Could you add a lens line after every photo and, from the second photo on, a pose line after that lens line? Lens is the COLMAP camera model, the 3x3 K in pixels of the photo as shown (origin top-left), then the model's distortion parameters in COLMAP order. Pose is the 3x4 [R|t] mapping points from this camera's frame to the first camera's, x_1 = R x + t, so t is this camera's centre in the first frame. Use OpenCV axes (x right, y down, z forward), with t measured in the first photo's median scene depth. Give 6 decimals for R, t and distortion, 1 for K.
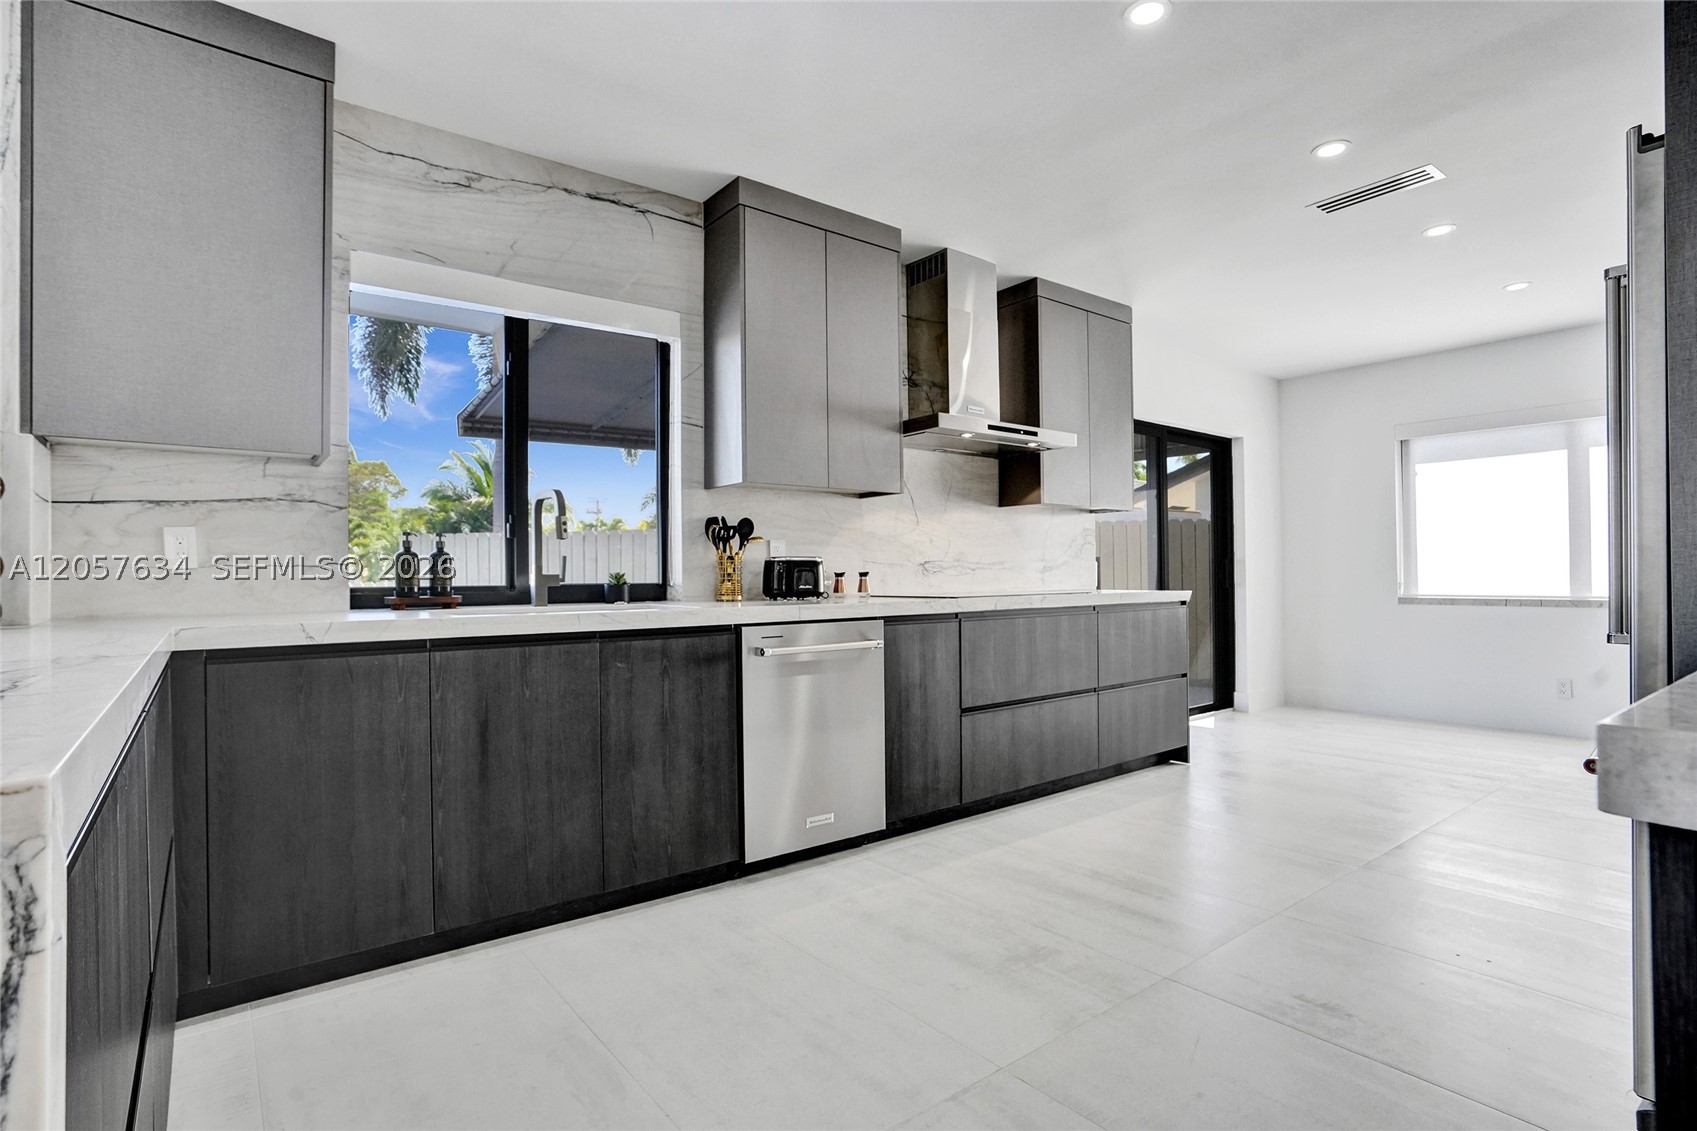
lens RADIAL K [[829.5, 0, 841.8], [0, 829.5, 563.2], [0, 0, 1]] dist [-0.022533, 0.001968]
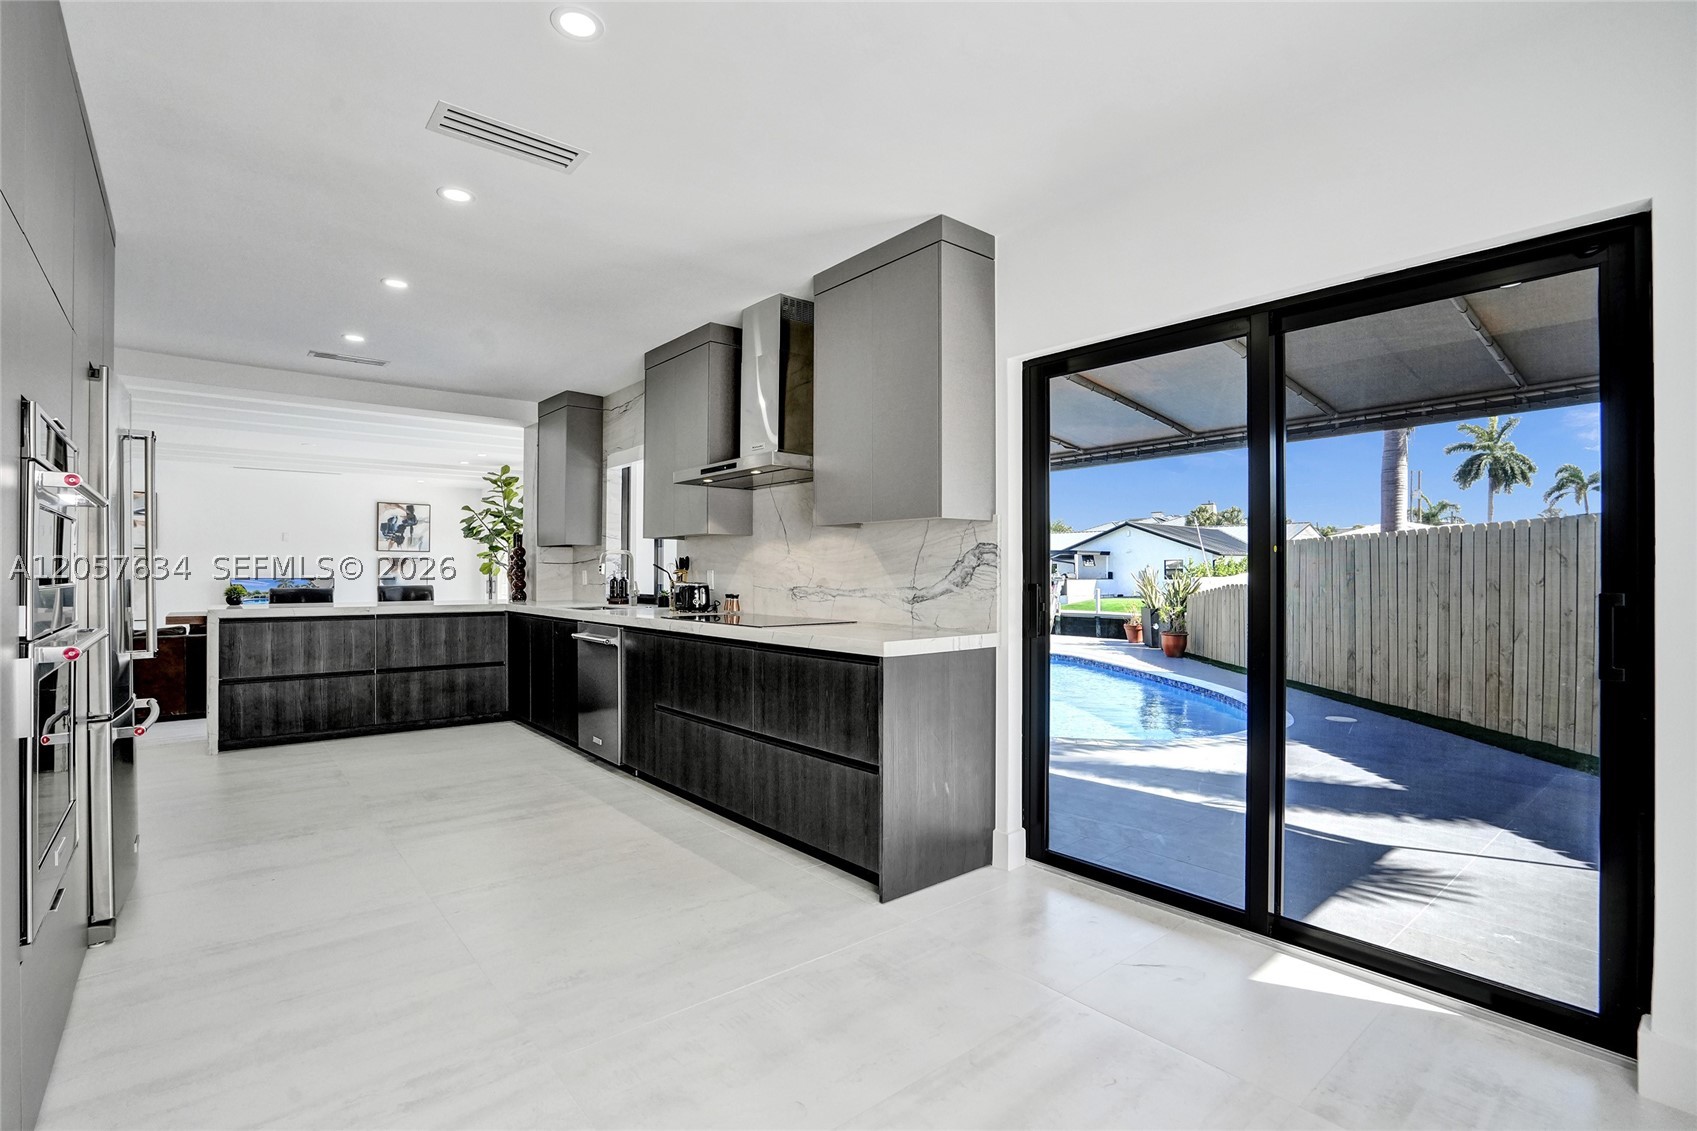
lens RADIAL K [[790.9, 0, 858.0], [0, 790.9, 564.6], [0, 0, 1]] dist [-0.032864, 0.009593]
pose [[0.049270, -0.003831, -0.998778, 1.389645], [0.007762, 0.999964, -0.003452, -0.033207], [0.998755, -0.007582, 0.049298, 1.260947]]
